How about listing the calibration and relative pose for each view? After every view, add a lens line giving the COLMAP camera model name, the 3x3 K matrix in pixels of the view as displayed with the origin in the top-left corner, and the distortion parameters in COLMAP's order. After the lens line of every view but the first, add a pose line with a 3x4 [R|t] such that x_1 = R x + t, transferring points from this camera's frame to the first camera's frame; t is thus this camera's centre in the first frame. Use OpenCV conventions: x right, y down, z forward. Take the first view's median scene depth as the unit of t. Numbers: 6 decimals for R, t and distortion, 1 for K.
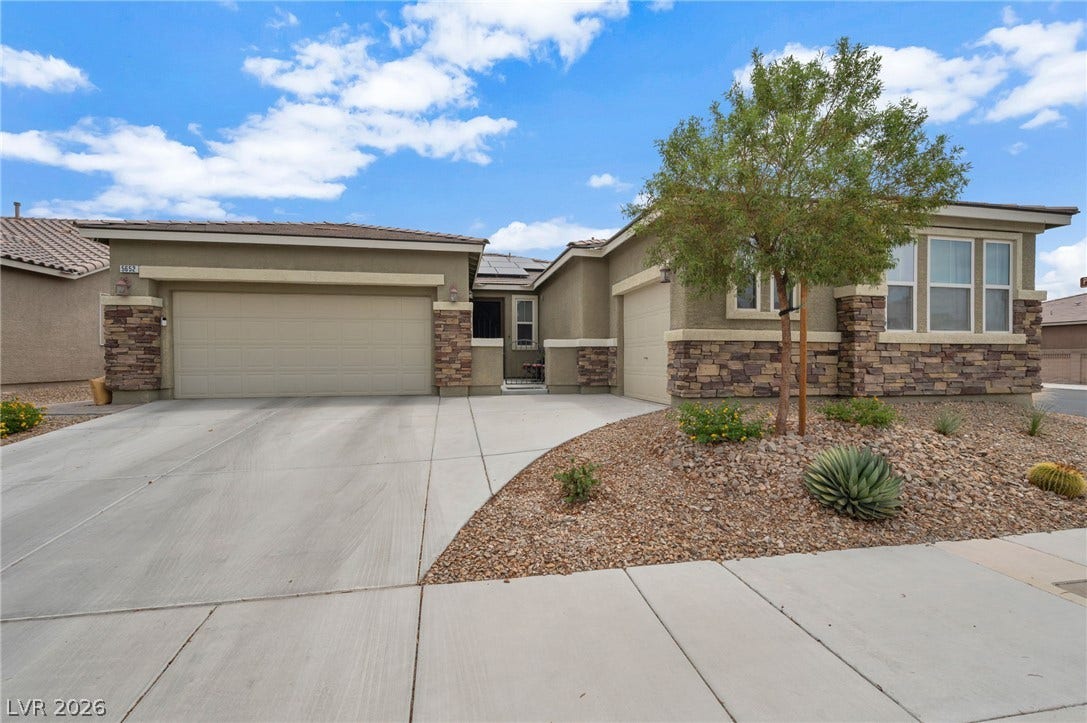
lens RADIAL K [[464.0, 0, 543.5], [0, 464.0, 361.5], [0, 0, 1]] dist [-0.000501, 0.000206]
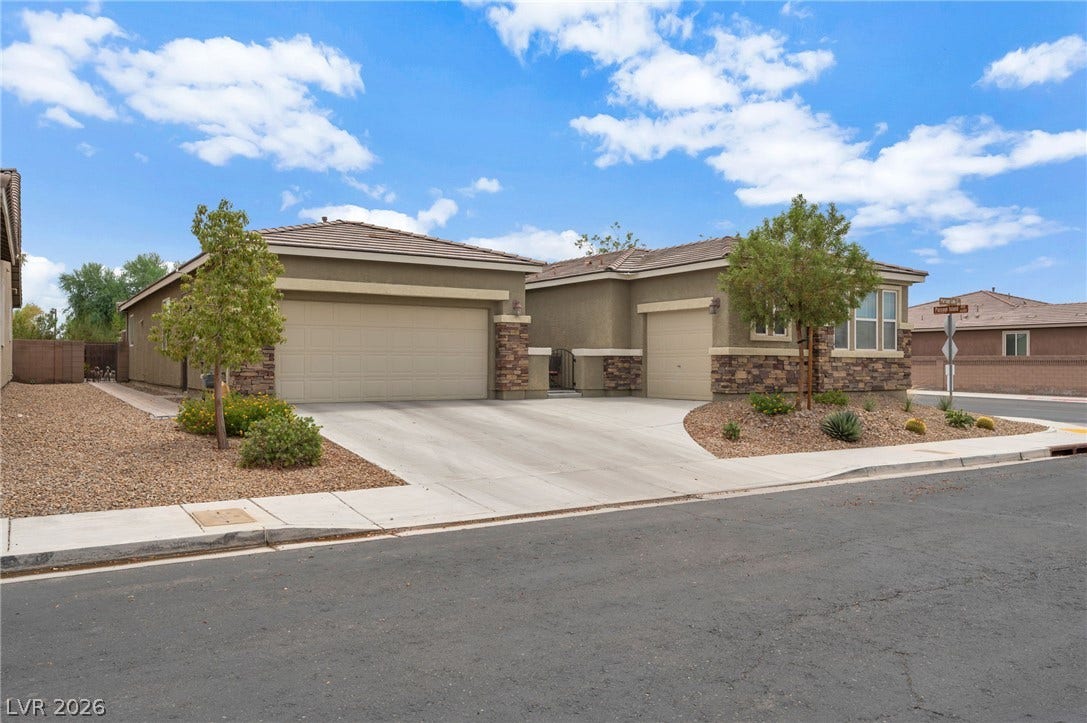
lens RADIAL K [[796.5, 0, 541.8], [0, 796.5, 356.0], [0, 0, 1]] dist [0.001678, 0.001860]
pose [[0.928269, 0.007229, 0.371840, -1.084648], [-0.002471, 0.999909, -0.013270, -0.005669], [-0.371902, 0.011399, 0.928202, -1.033435]]
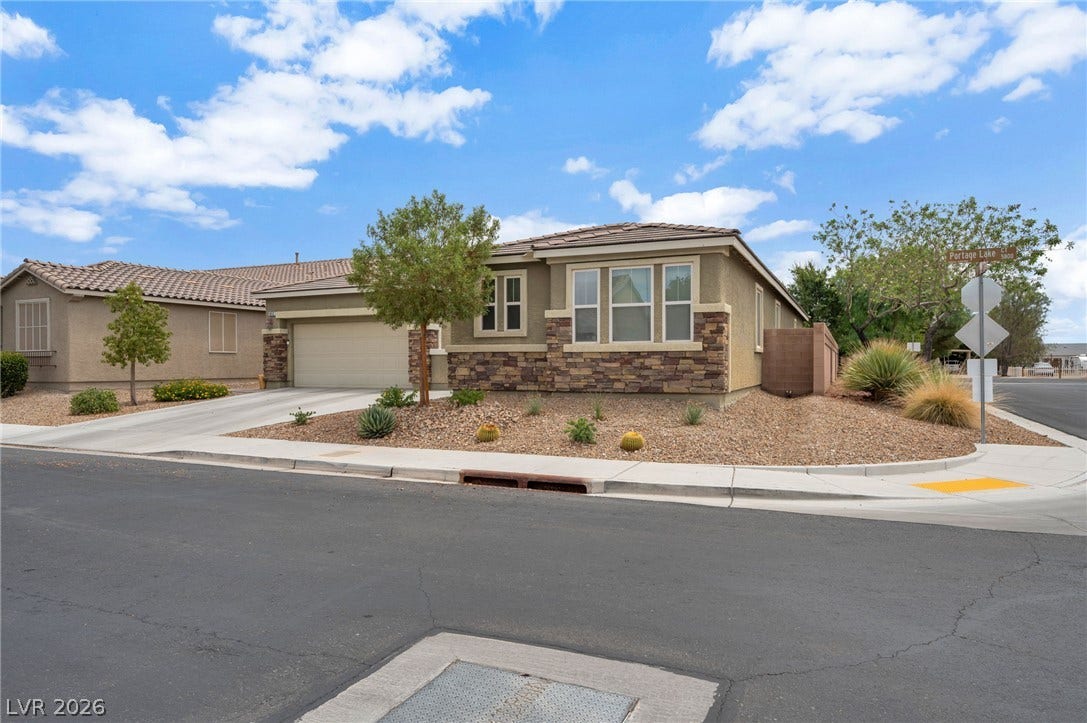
lens RADIAL K [[679.4, 0, 568.7], [0, 679.4, 361.8], [0, 0, 1]] dist [-0.000429, -0.000461]
pose [[0.825510, -0.002251, -0.564383, 1.742078], [0.001986, 0.999997, -0.001084, -0.009296], [0.564384, -0.000226, 0.825513, -0.594061]]
